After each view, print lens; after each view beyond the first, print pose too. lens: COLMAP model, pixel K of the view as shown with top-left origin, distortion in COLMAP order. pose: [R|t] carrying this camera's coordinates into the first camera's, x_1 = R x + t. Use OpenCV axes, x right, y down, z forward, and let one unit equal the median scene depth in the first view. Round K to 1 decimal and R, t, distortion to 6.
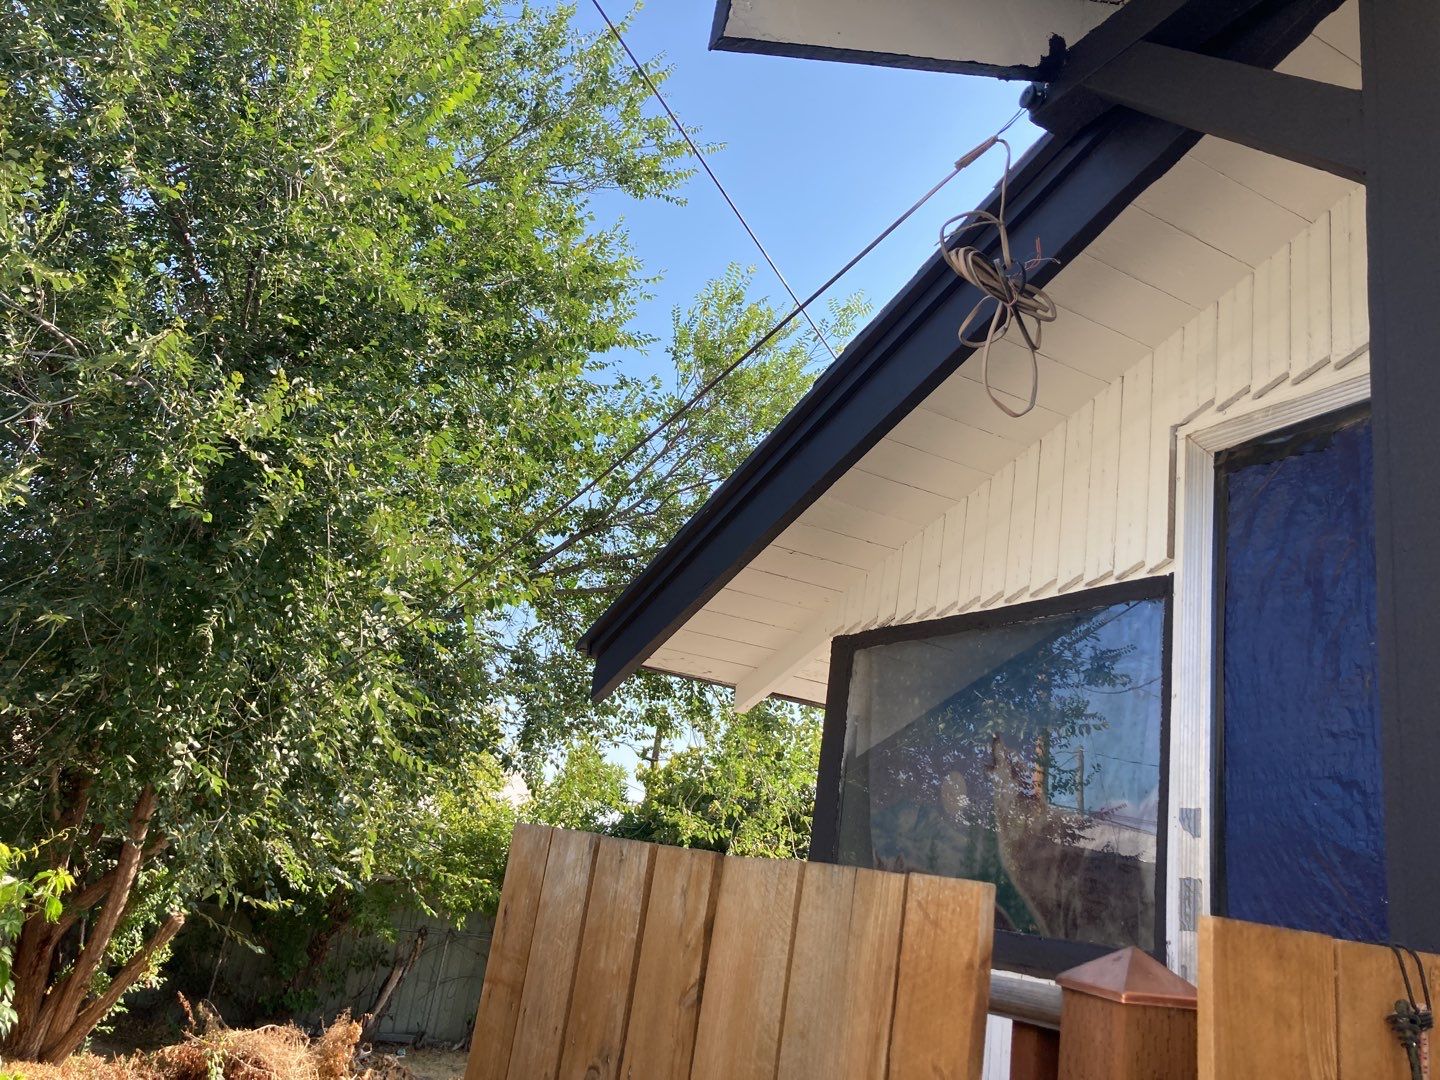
lens RADIAL K [[1168.0, 0, 718.9], [0, 1168.0, 533.8], [0, 0, 1]] dist [-0.004748, -0.013448]
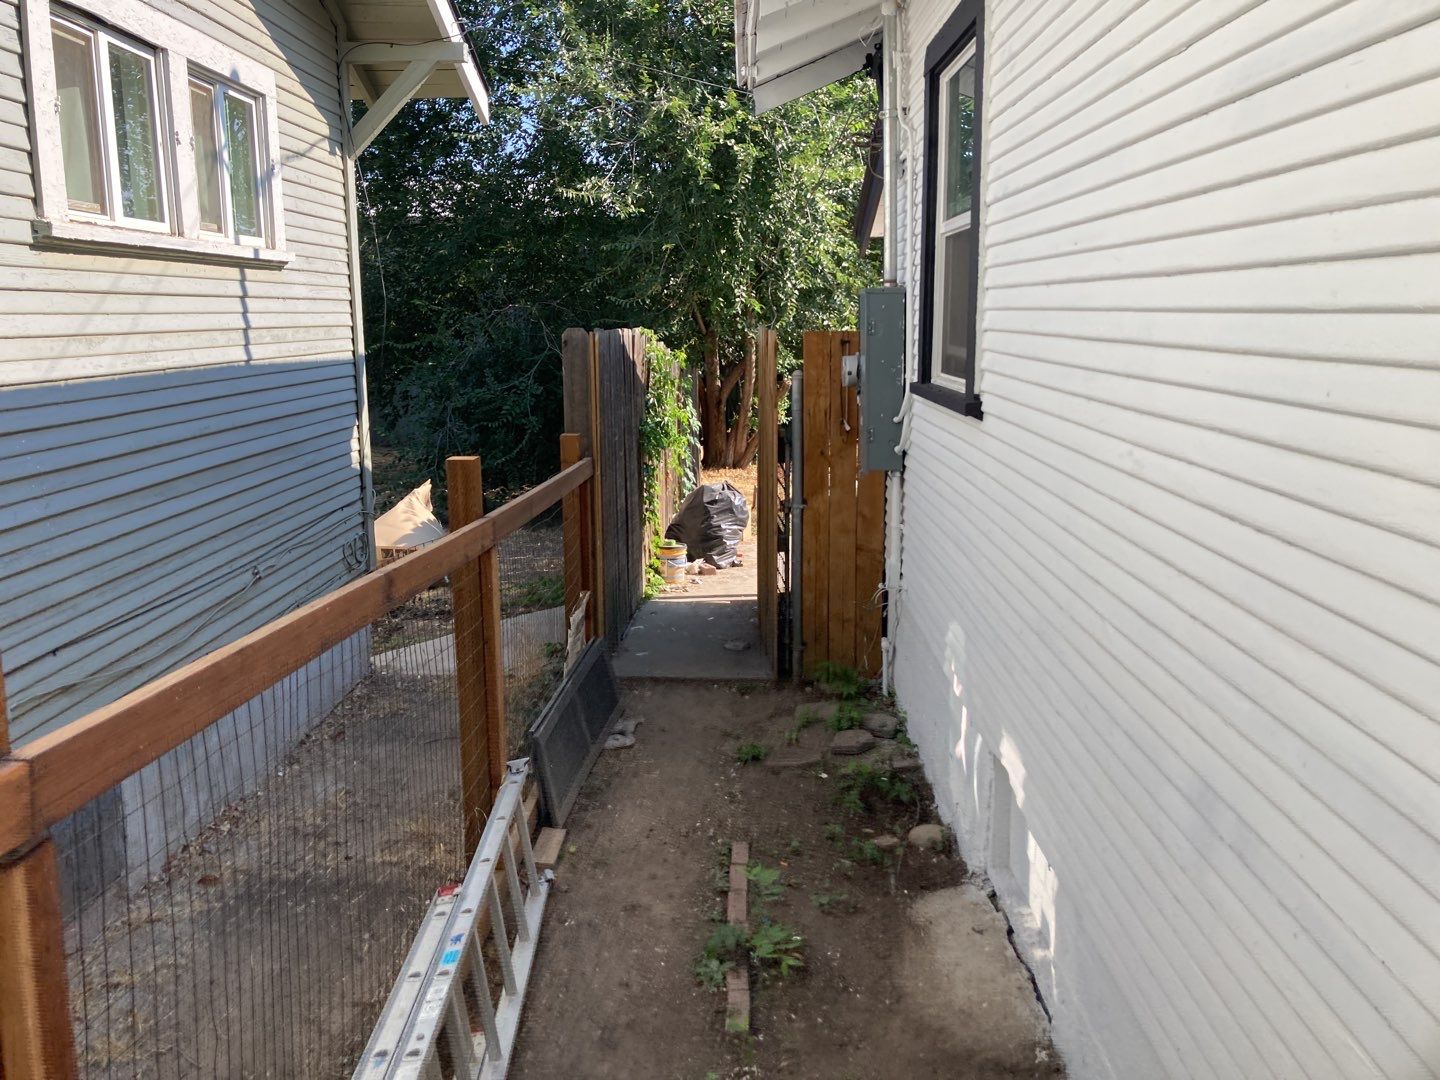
lens RADIAL K [[1120.9, 0, 665.5], [0, 1120.9, 444.1], [0, 0, 1]] dist [0.160760, -0.381629]
pose [[0.834492, -0.079777, -0.545215, 0.243044], [0.274532, 0.918108, 0.285851, -0.084141], [0.477761, -0.388219, 0.788055, -0.352071]]
